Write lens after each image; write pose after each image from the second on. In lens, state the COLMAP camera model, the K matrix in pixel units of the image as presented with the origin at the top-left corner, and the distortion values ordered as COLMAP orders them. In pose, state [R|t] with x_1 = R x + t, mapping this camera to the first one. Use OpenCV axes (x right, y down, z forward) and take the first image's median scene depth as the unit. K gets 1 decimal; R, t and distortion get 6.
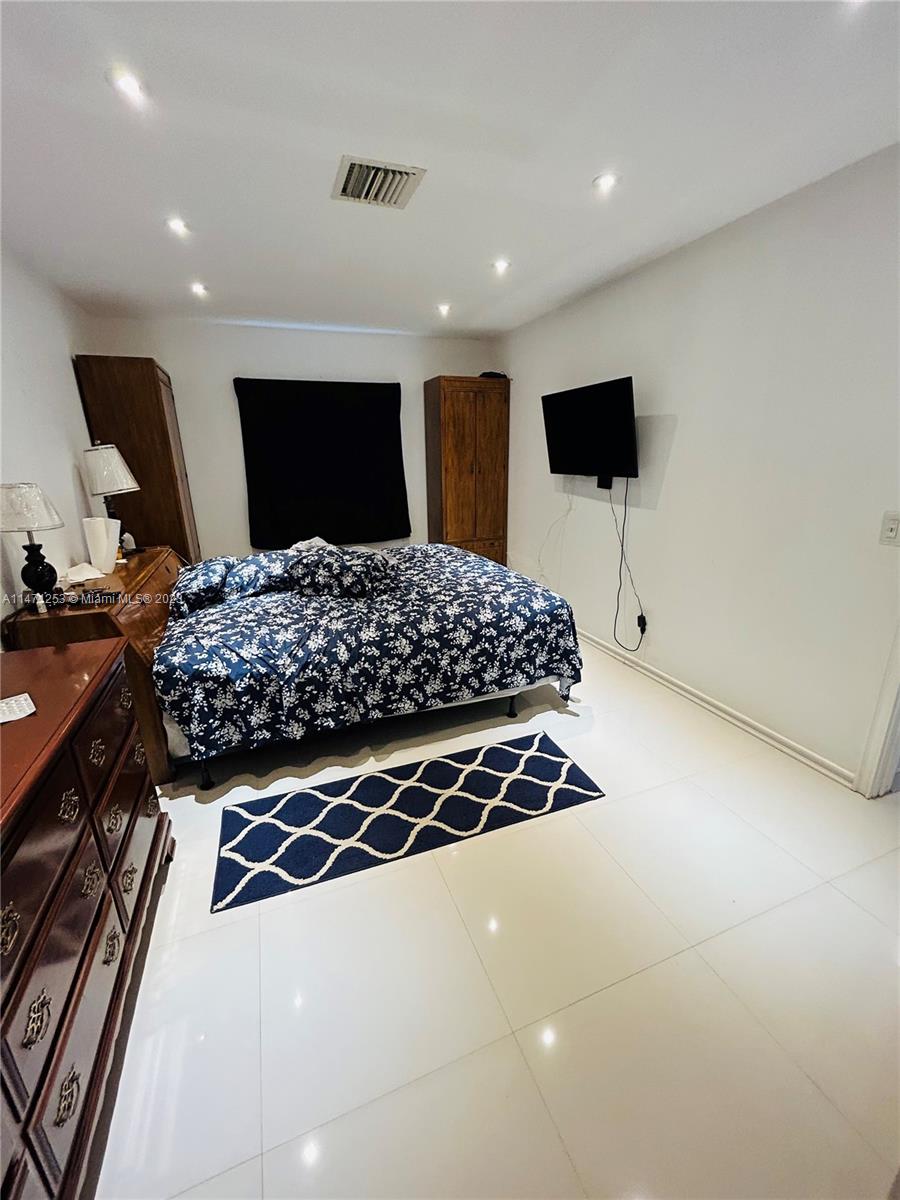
lens RADIAL K [[484.1, 0, 447.8], [0, 484.1, 602.3], [0, 0, 1]] dist [-0.004396, 0.002547]
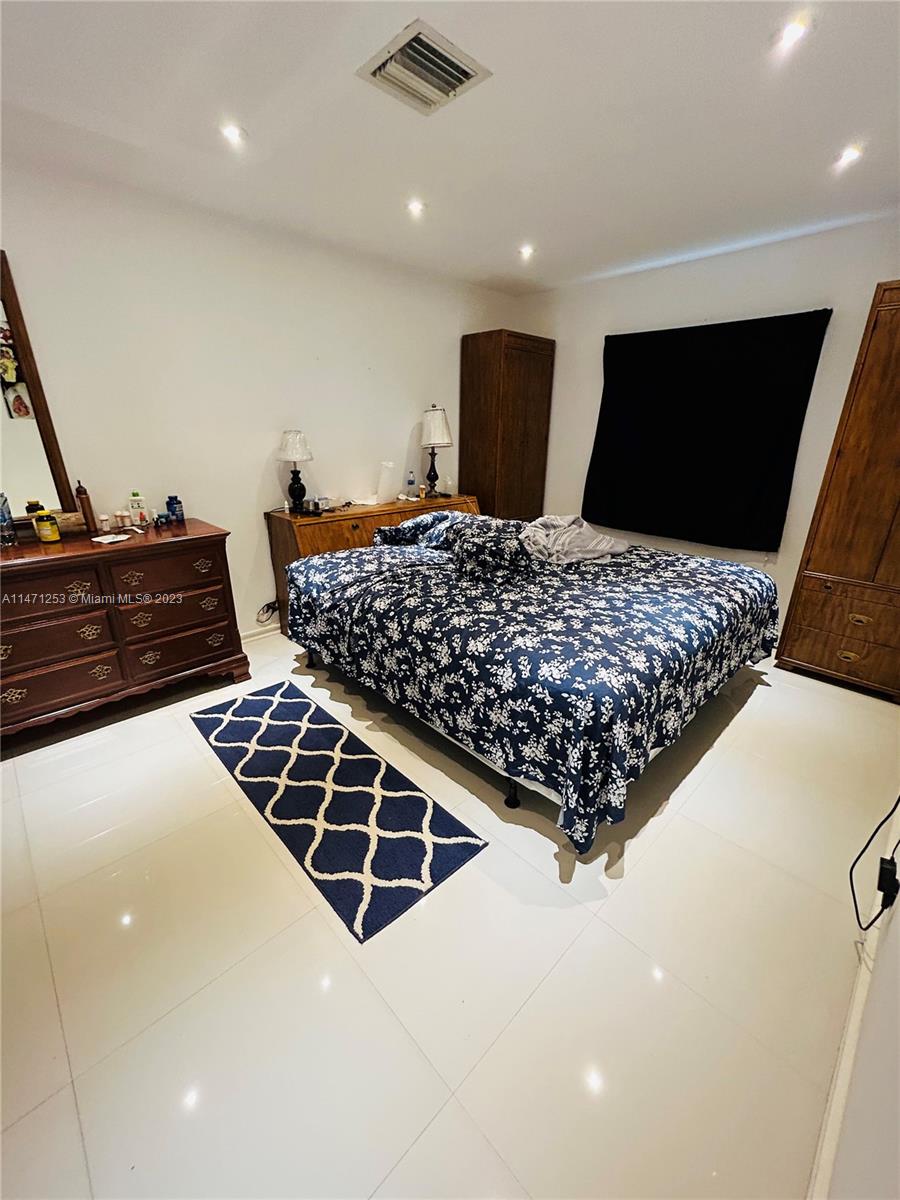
lens RADIAL K [[484.1, 0, 451.7], [0, 484.1, 604.3], [0, 0, 1]] dist [-0.004396, 0.002547]
pose [[0.387501, 0.344054, -0.855260, 0.725483], [-0.293167, 0.925574, 0.239512, -0.209082], [0.874011, 0.157923, 0.459526, 0.681542]]
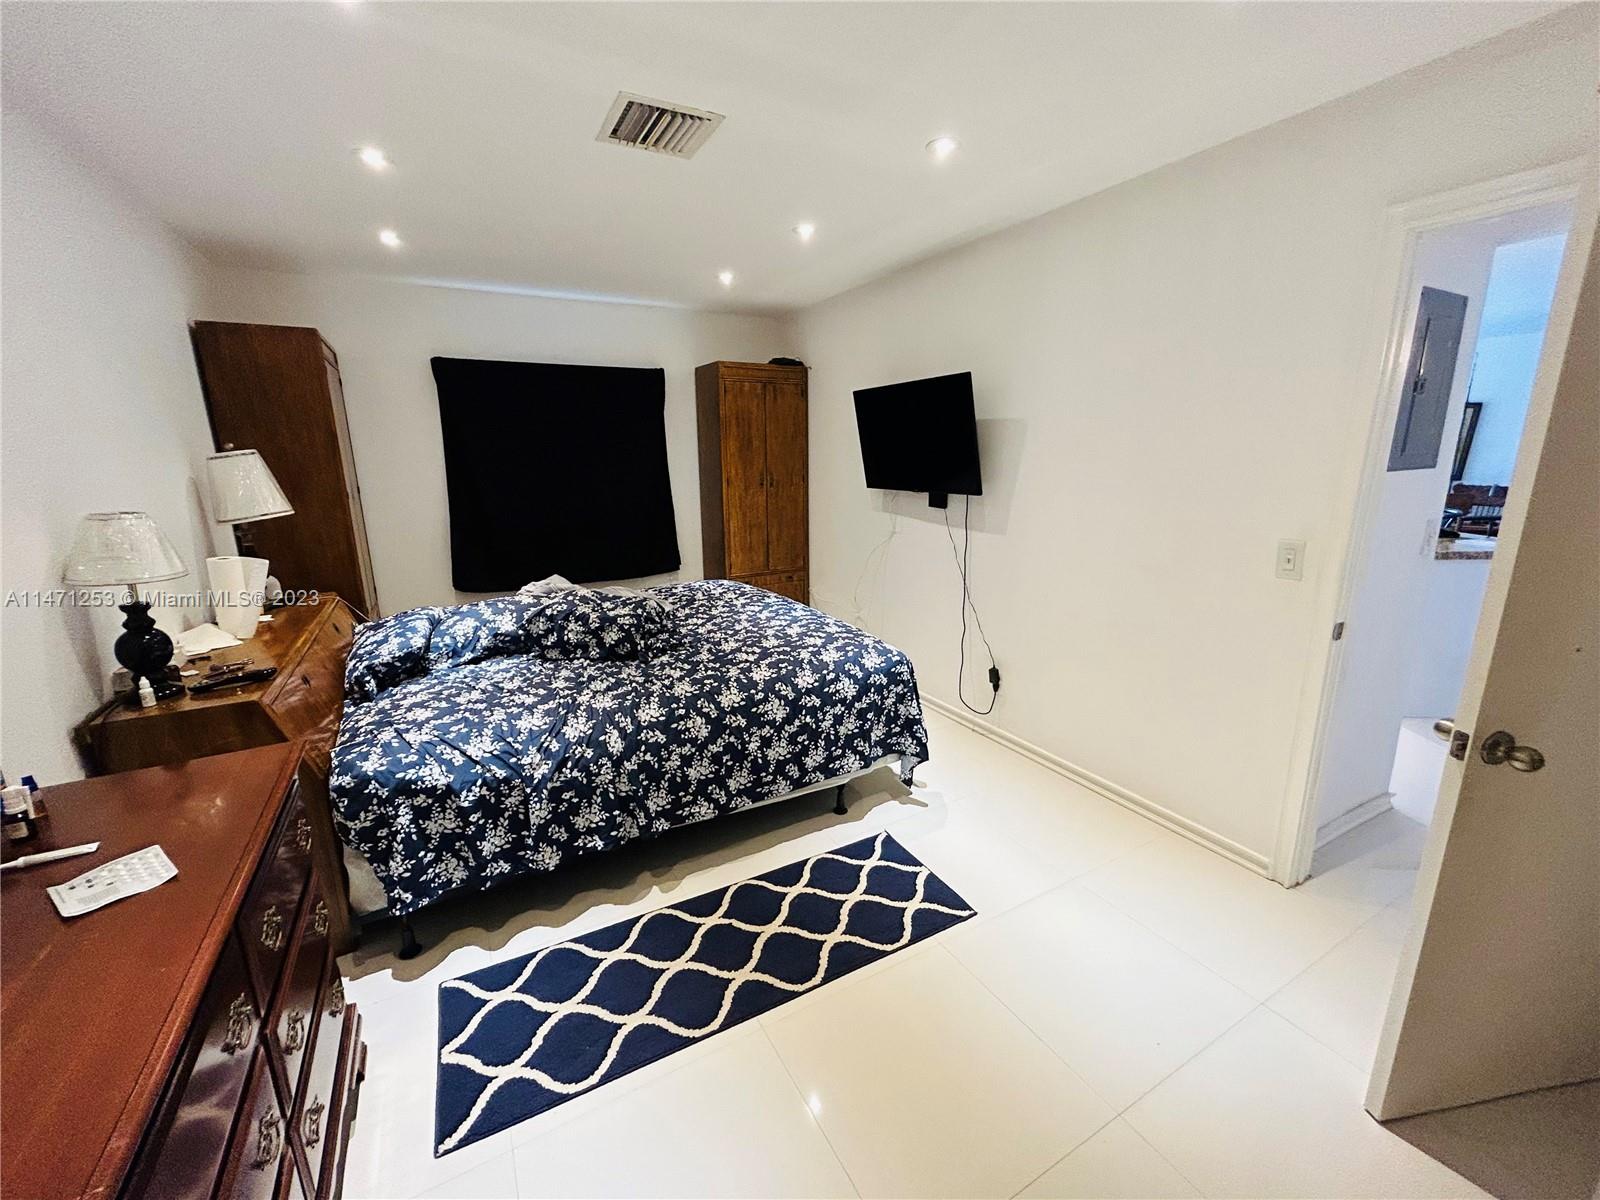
lens RADIAL K [[645.5, 0, 799.8], [0, 645.5, 602.3], [0, 0, 1]] dist [-0.004396, 0.002547]
pose [[0.990128, -0.024905, 0.137934, -0.070959], [0.034745, 0.996984, -0.069401, -0.023951], [-0.135789, 0.073508, 0.988007, 0.005260]]
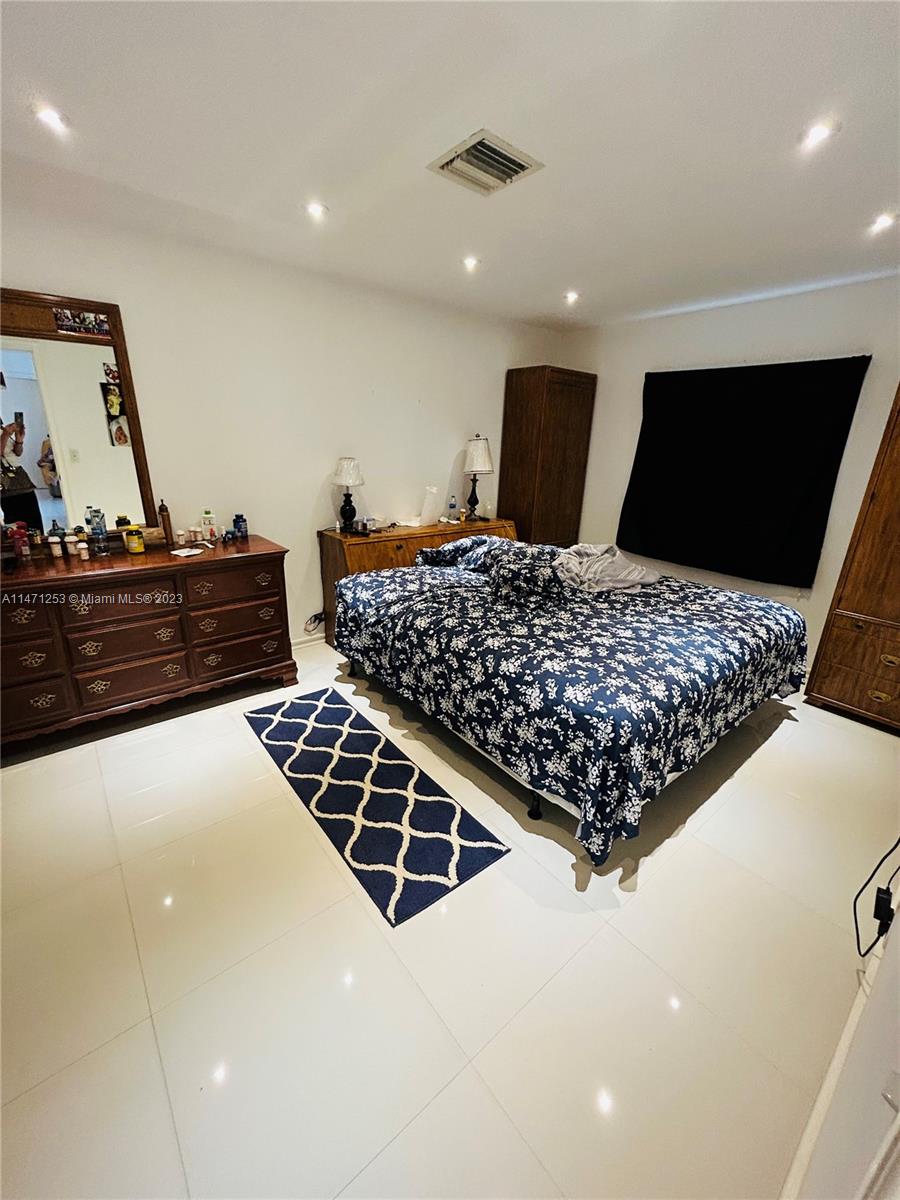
lens RADIAL K [[484.1, 0, 450.0], [0, 484.1, 603.9], [0, 0, 1]] dist [-0.004396, 0.002547]
pose [[0.309428, 0.335209, -0.889882, 0.788358], [-0.321056, 0.917685, 0.234046, -0.240682], [0.895085, 0.213281, 0.391578, 0.635298]]
